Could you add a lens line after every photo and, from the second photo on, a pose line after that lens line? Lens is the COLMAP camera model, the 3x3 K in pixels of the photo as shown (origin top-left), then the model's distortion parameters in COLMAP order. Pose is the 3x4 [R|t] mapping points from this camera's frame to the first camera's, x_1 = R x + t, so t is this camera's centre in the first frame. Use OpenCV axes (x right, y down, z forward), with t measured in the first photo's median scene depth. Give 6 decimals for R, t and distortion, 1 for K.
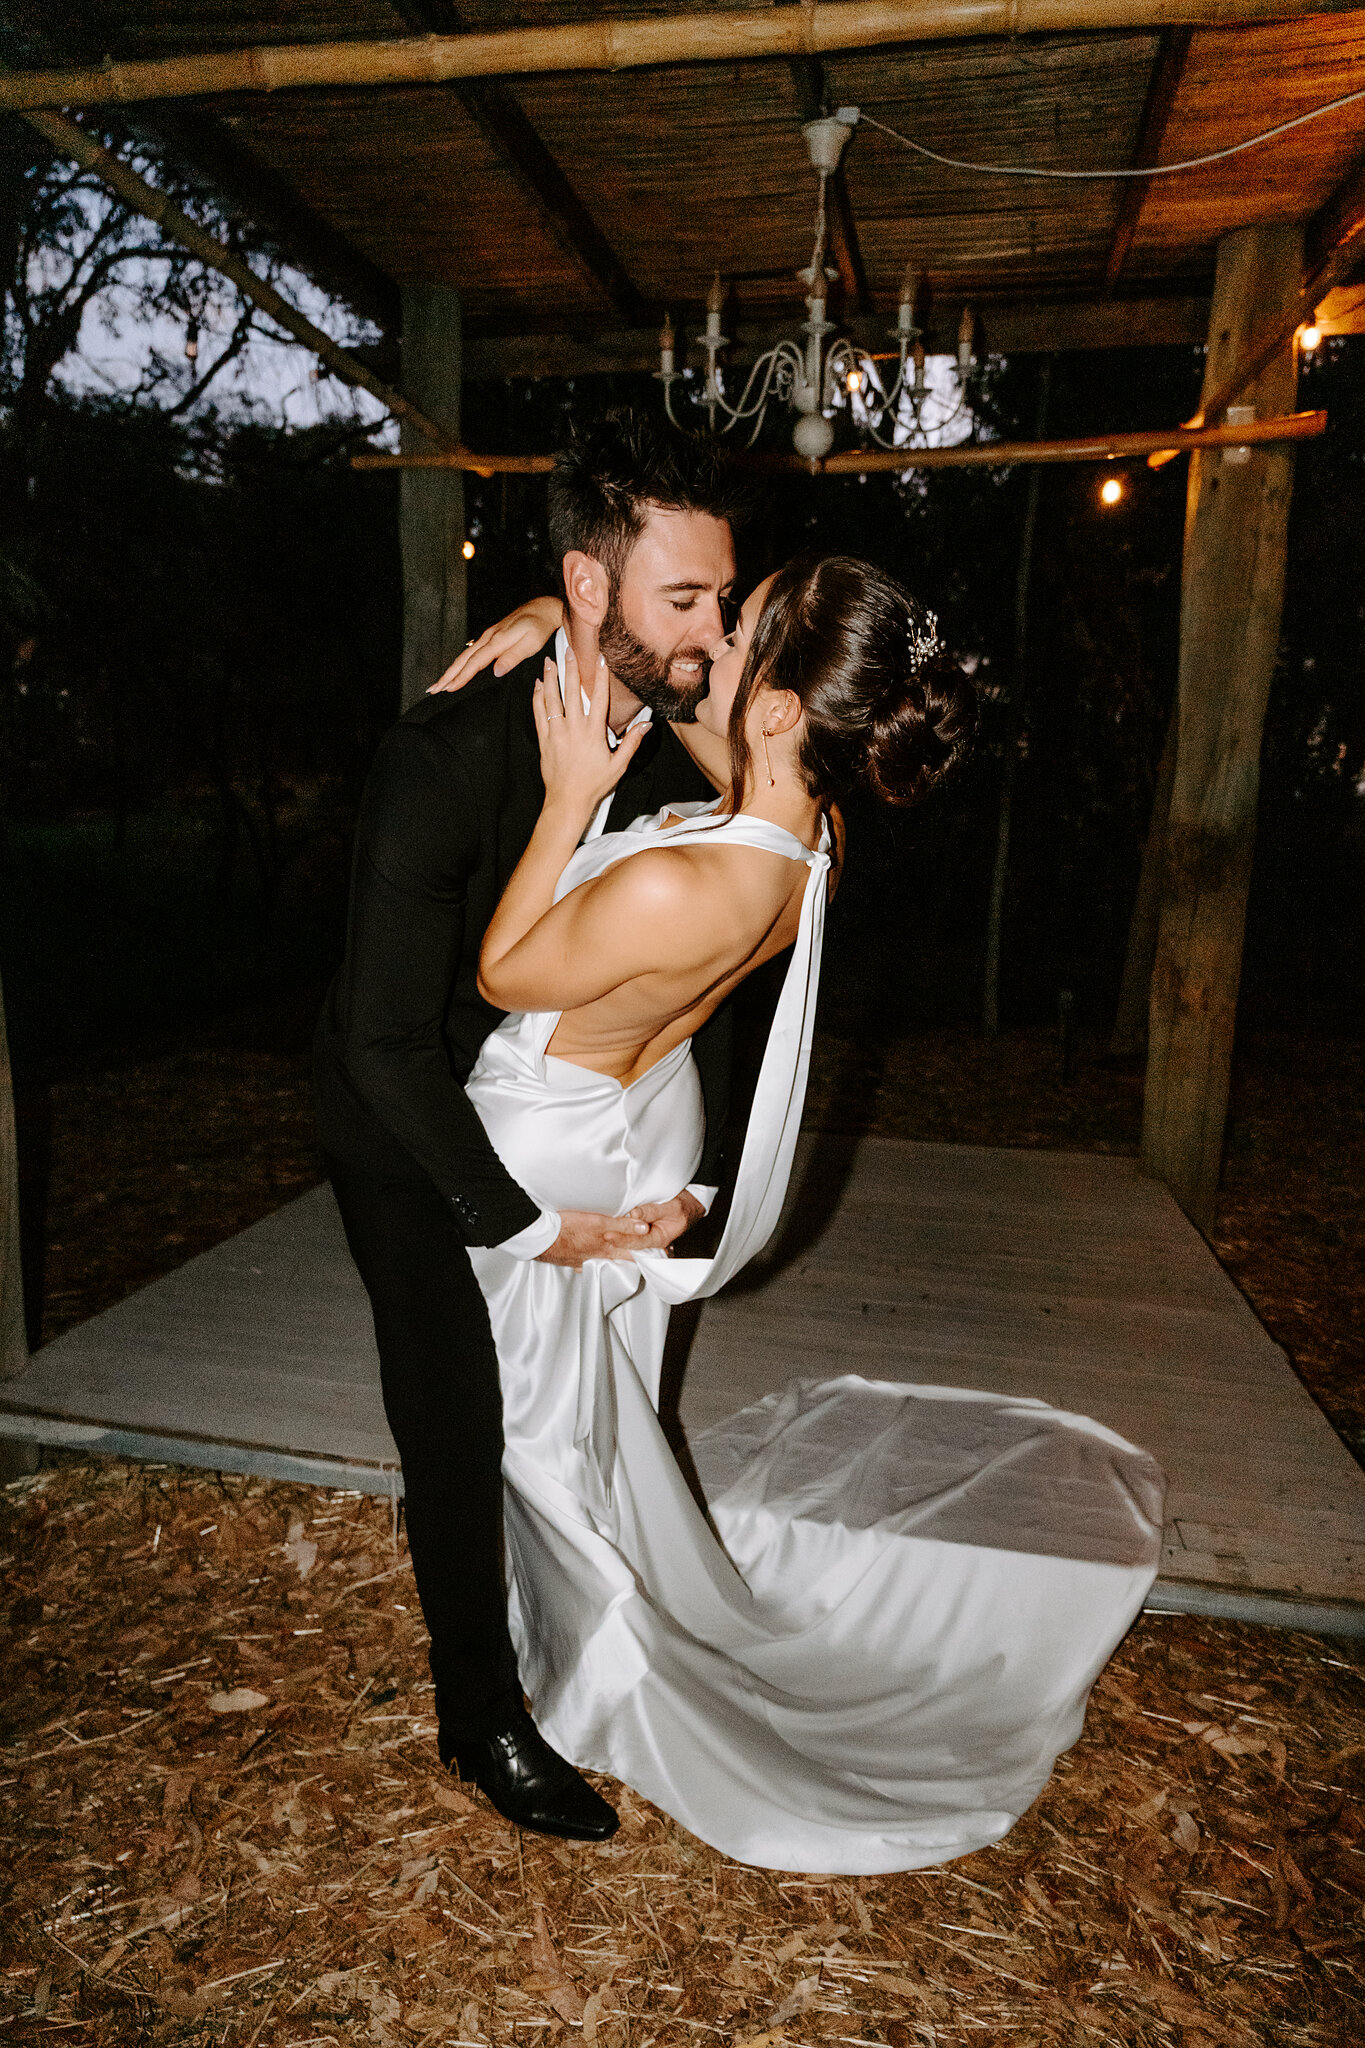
lens RADIAL K [[1200.6, 0, 682.5], [0, 1200.6, 1024.0], [0, 0, 1]] dist [-0.018425, 0.003053]
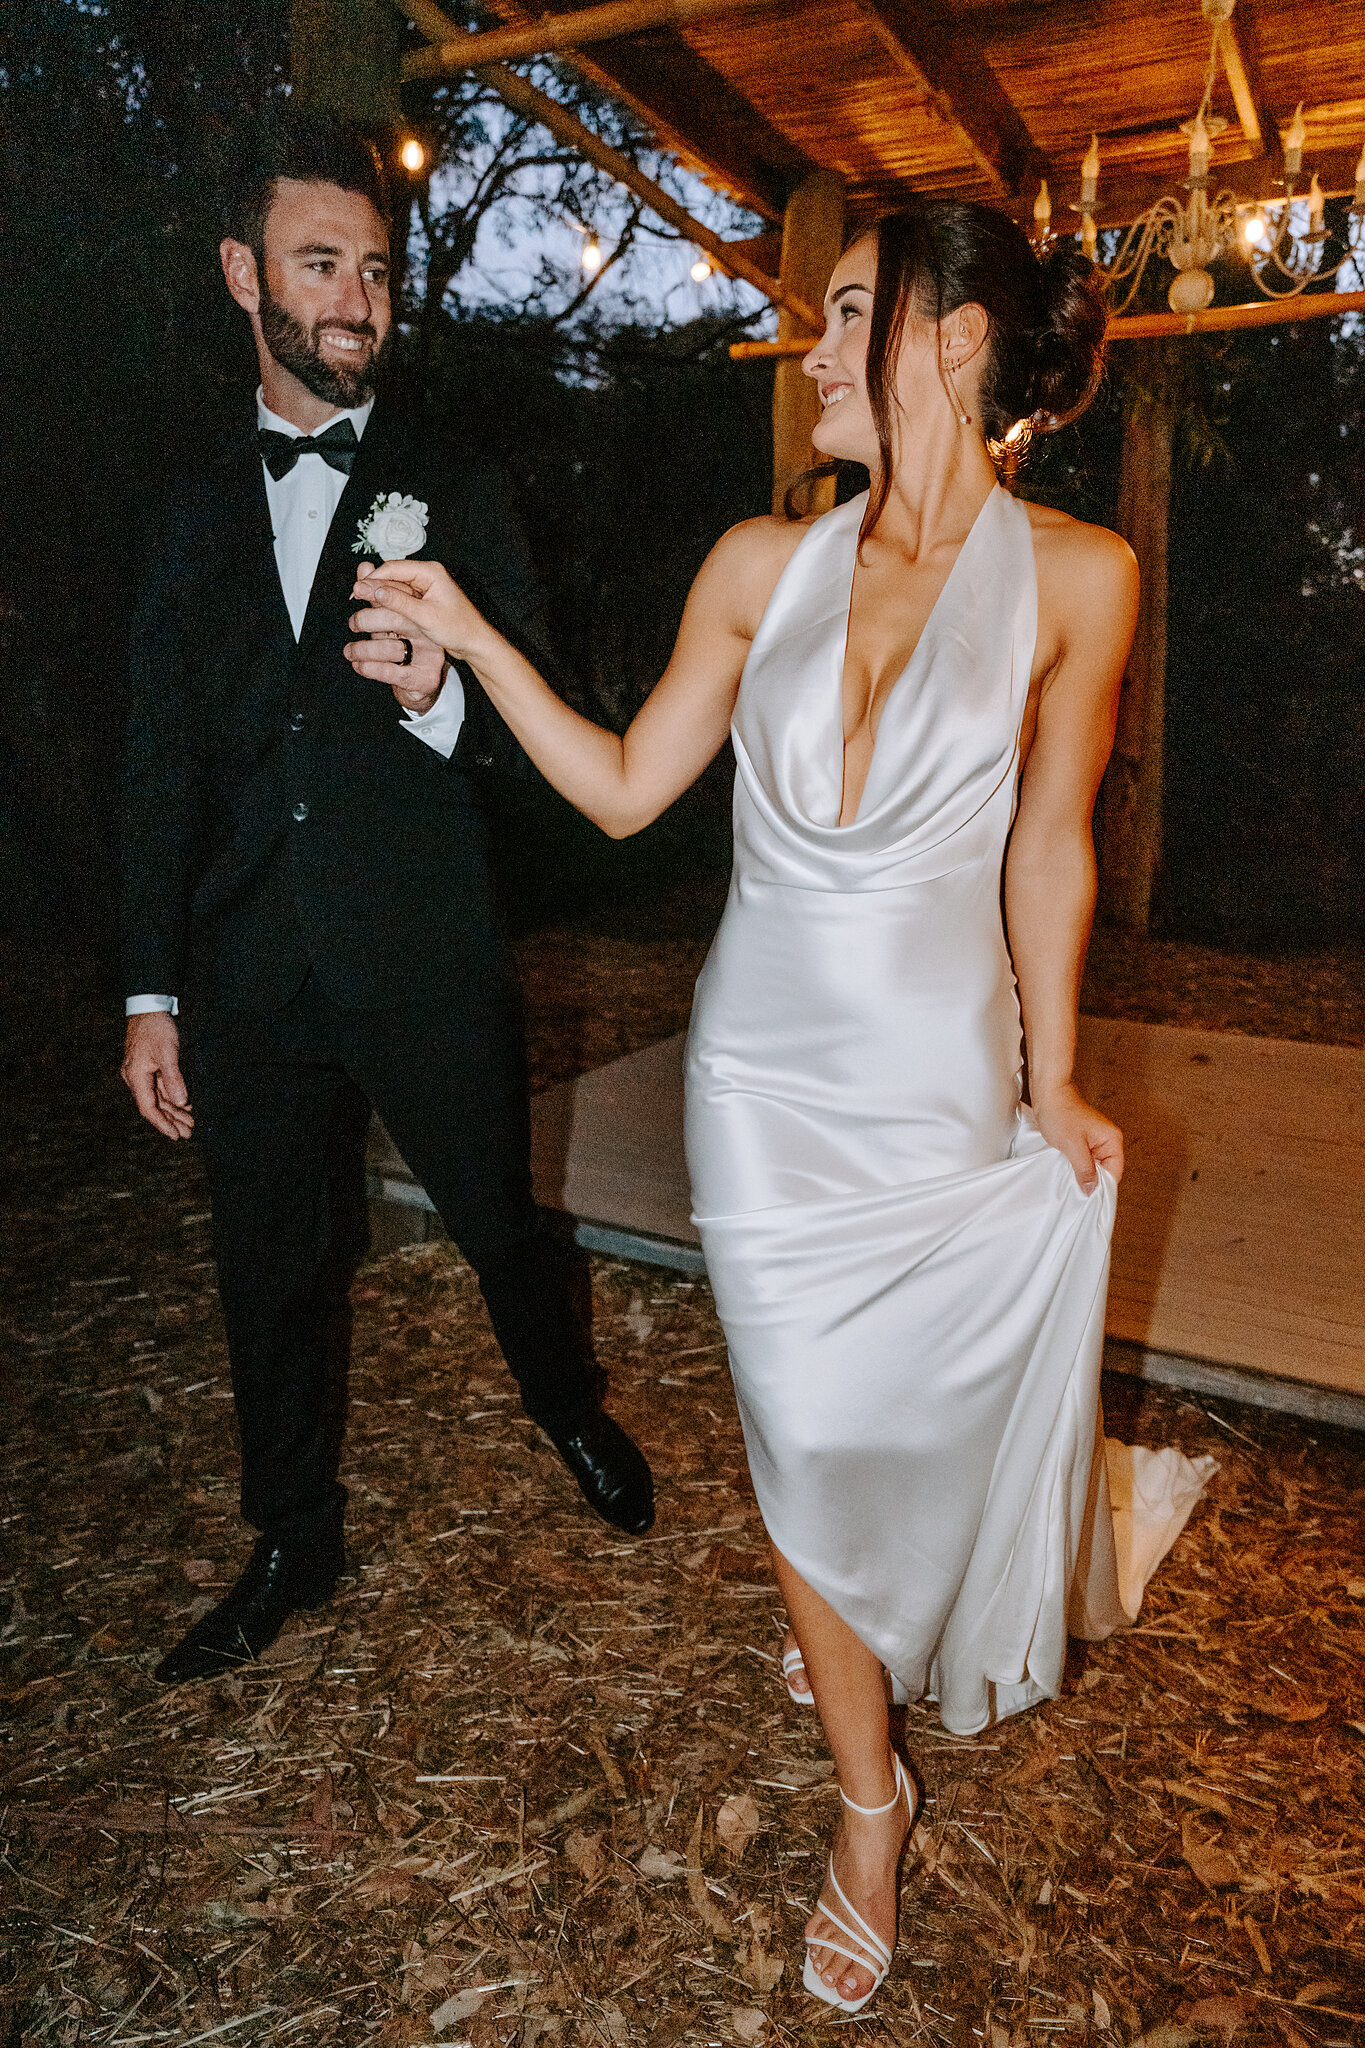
lens RADIAL K [[1427.3, 0, 682.5], [0, 1427.3, 1024.0], [0, 0, 1]] dist [-0.003572, 0.000771]
pose [[0.961562, 0.053440, -0.269337, 0.033373], [-0.052552, 0.998563, 0.010510, 0.070963], [0.269512, 0.004048, 0.962989, -0.142766]]
